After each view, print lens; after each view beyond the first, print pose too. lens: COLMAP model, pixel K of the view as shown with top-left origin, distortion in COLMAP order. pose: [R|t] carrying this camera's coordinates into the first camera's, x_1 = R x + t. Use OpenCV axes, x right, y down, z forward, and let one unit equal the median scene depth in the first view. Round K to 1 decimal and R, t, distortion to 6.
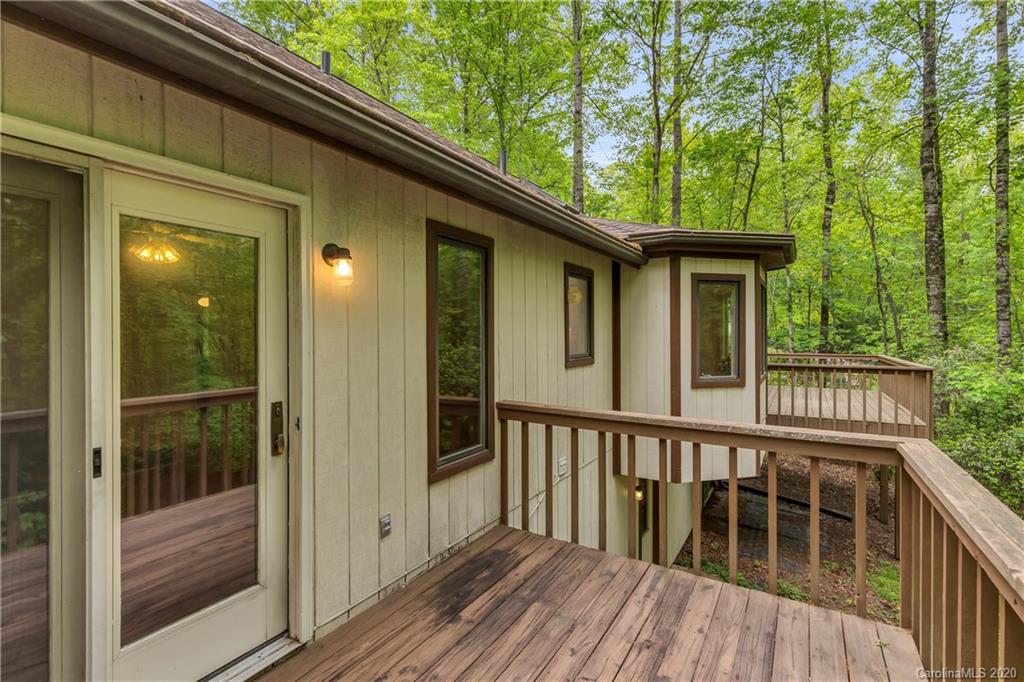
lens RADIAL K [[470.5, 0, 512.0], [0, 470.5, 341.0], [0, 0, 1]] dist [-0.002333, -0.000236]
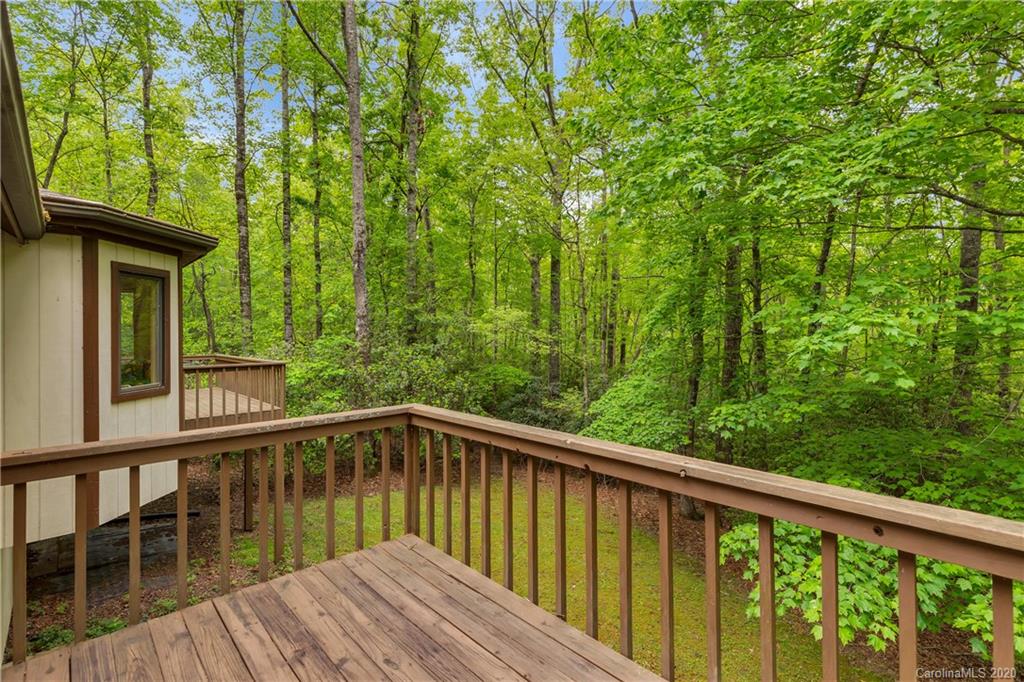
lens RADIAL K [[466.2, 0, 511.3], [0, 466.2, 334.3], [0, 0, 1]] dist [0.000829, 0.000578]
pose [[0.259706, -0.002309, 0.965685, -0.207387], [0.019529, 0.999805, -0.002861, -0.002561], [-0.965490, 0.019602, 0.259700, 0.121269]]
